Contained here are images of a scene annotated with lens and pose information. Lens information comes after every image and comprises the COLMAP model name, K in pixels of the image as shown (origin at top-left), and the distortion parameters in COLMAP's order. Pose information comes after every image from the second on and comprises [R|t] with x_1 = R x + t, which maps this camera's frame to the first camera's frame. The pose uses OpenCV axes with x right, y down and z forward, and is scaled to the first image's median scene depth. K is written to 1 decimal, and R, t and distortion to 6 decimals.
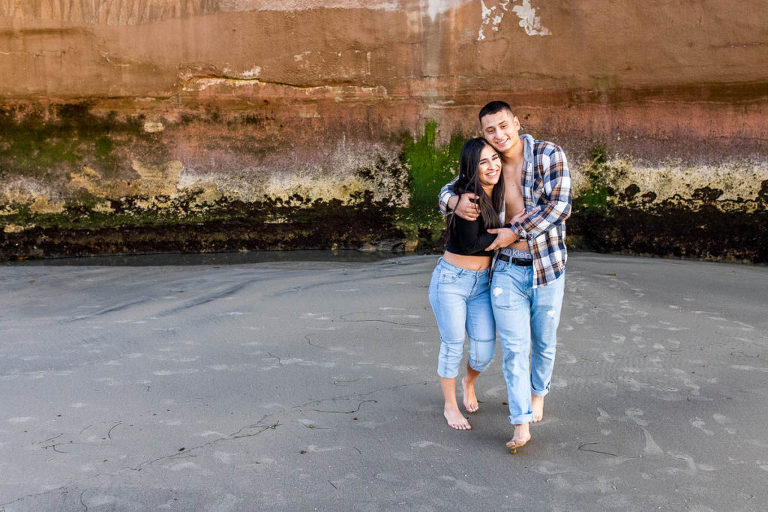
lens RADIAL K [[746.2, 0, 384.0], [0, 746.2, 256.0], [0, 0, 1]] dist [0.009067, 0.006569]
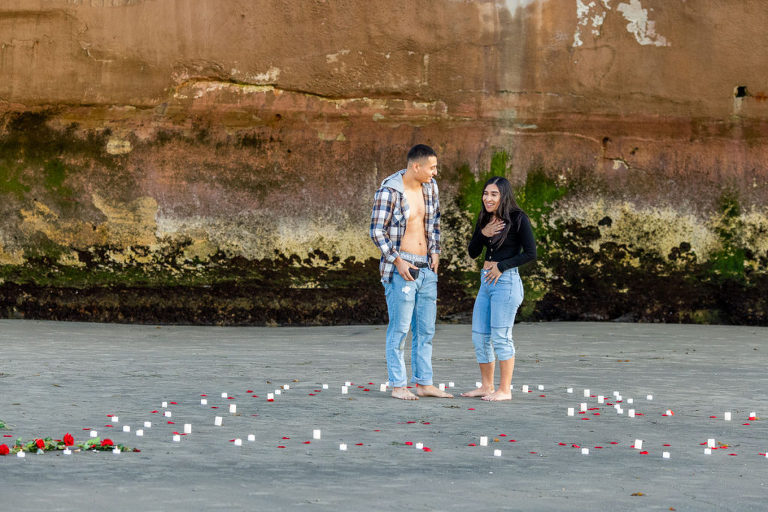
lens RADIAL K [[2856.8, 0, 384.0], [0, 2856.8, 256.0], [0, 0, 1]] dist [-0.061927, -0.090138]
pose [[0.962197, 0.024456, 0.271253, -0.799799], [0.009572, 0.992308, -0.123420, 0.257048], [-0.272185, 0.121351, 0.954562, -1.584428]]
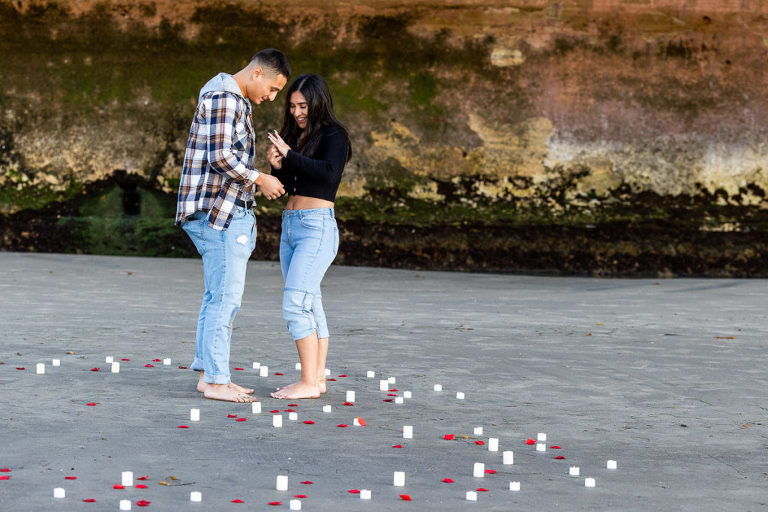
lens RADIAL K [[2856.8, 0, 384.0], [0, 2856.8, 256.0], [0, 0, 1]] dist [-0.061927, -0.090138]
pose [[0.989322, 0.039491, -0.140294, -0.091686], [-0.052756, 0.994349, -0.092130, 0.187617], [0.135862, 0.098547, 0.985814, -1.170881]]
